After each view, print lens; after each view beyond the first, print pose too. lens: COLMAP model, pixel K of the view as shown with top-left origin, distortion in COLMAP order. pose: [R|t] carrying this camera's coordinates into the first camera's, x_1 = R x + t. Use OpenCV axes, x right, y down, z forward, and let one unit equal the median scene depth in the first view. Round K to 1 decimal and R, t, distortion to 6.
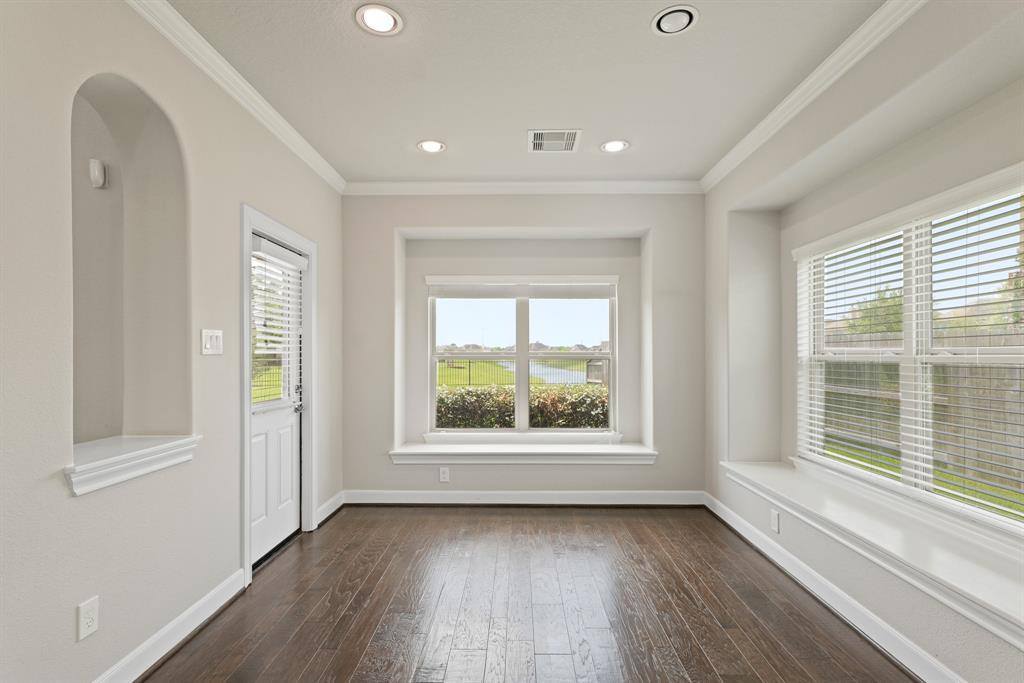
lens RADIAL K [[500.4, 0, 505.5], [0, 500.4, 350.7], [0, 0, 1]] dist [0.001330, 0.000207]
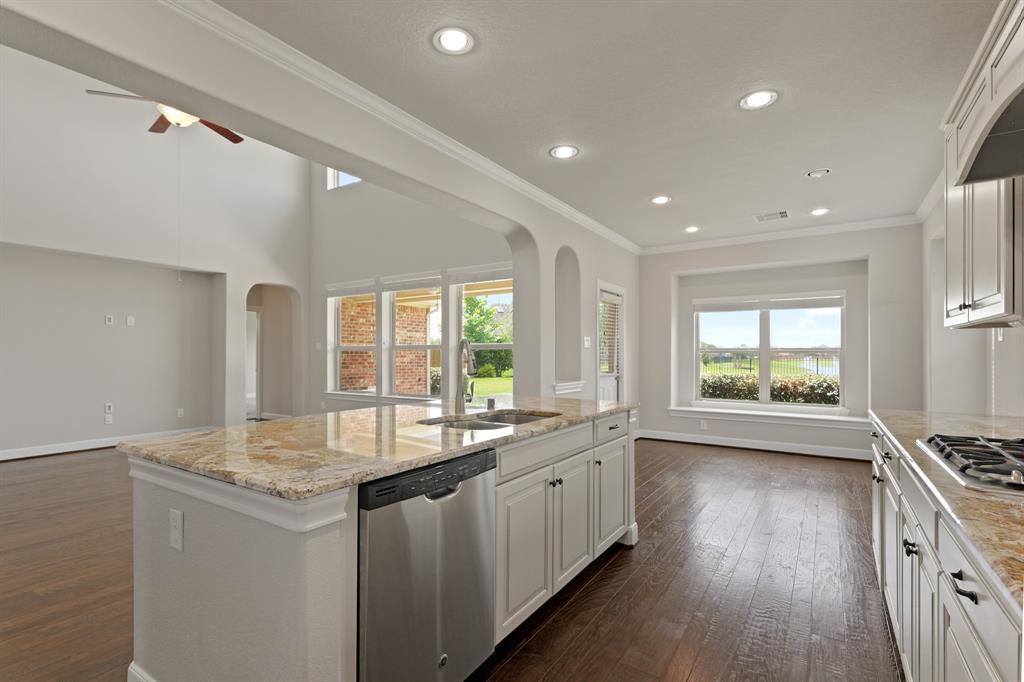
lens RADIAL K [[477.0, 0, 500.8], [0, 477.0, 357.0], [0, 0, 1]] dist [0.003904, -0.000522]
pose [[0.840066, 0.006616, -0.542444, 0.142912], [0.000147, 0.999923, 0.012423, 0.012574], [0.542484, -0.010516, 0.840000, -0.558433]]
